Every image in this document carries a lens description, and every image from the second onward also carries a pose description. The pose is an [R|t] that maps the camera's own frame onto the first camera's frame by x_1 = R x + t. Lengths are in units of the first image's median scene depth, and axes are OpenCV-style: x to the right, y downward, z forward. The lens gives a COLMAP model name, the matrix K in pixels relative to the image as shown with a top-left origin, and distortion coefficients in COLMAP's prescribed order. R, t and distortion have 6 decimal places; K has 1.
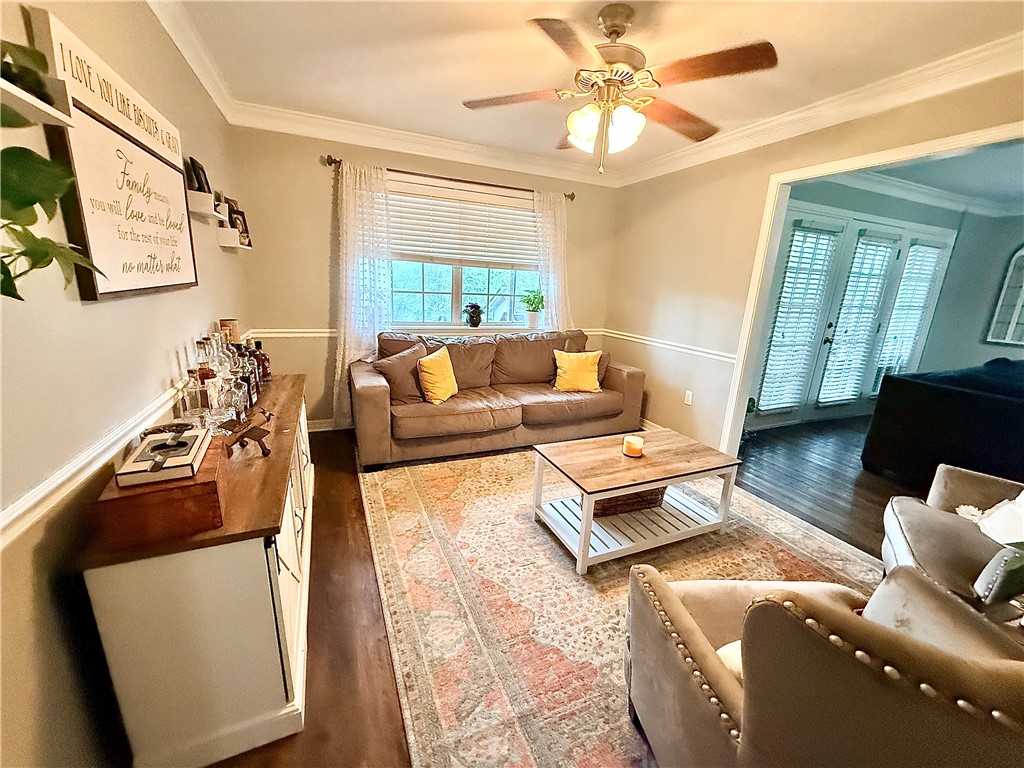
lens RADIAL K [[408.6, 0, 510.9], [0, 408.6, 385.1], [0, 0, 1]] dist [0.003683, 0.001377]
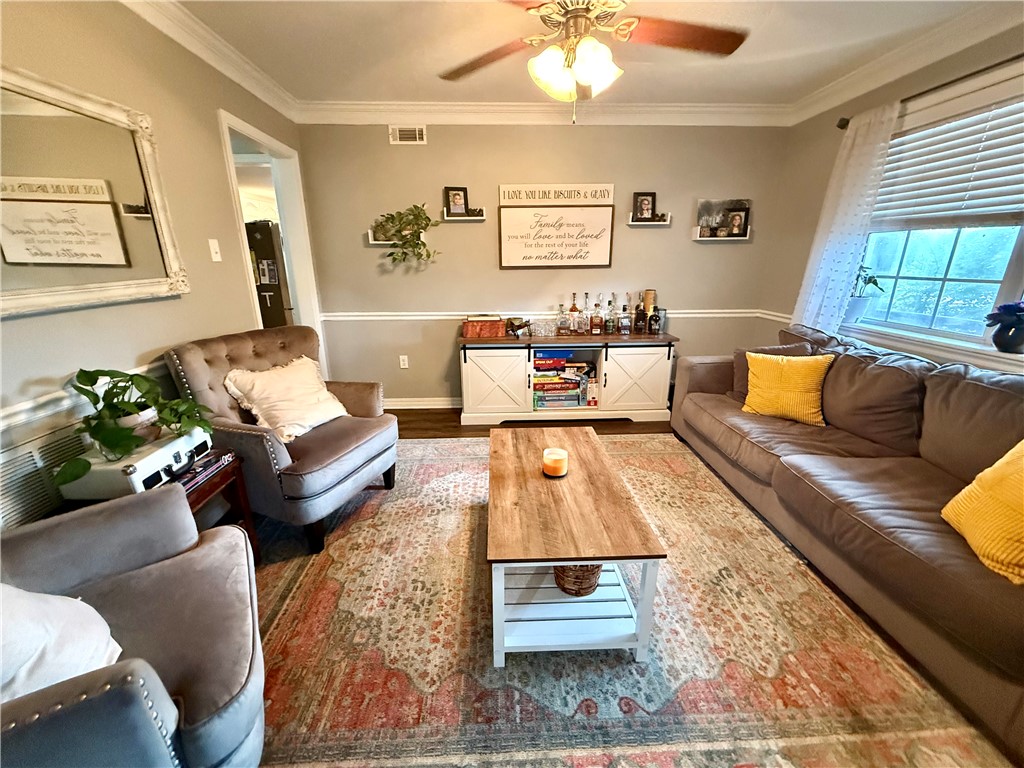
lens RADIAL K [[408.6, 0, 509.2], [0, 408.6, 384.9], [0, 0, 1]] dist [0.003683, 0.001377]
pose [[-0.368898, 0.227836, -0.901113, 1.073651], [-0.241352, 0.912756, 0.329585, -0.232414], [0.897587, 0.339069, -0.281725, 1.181022]]
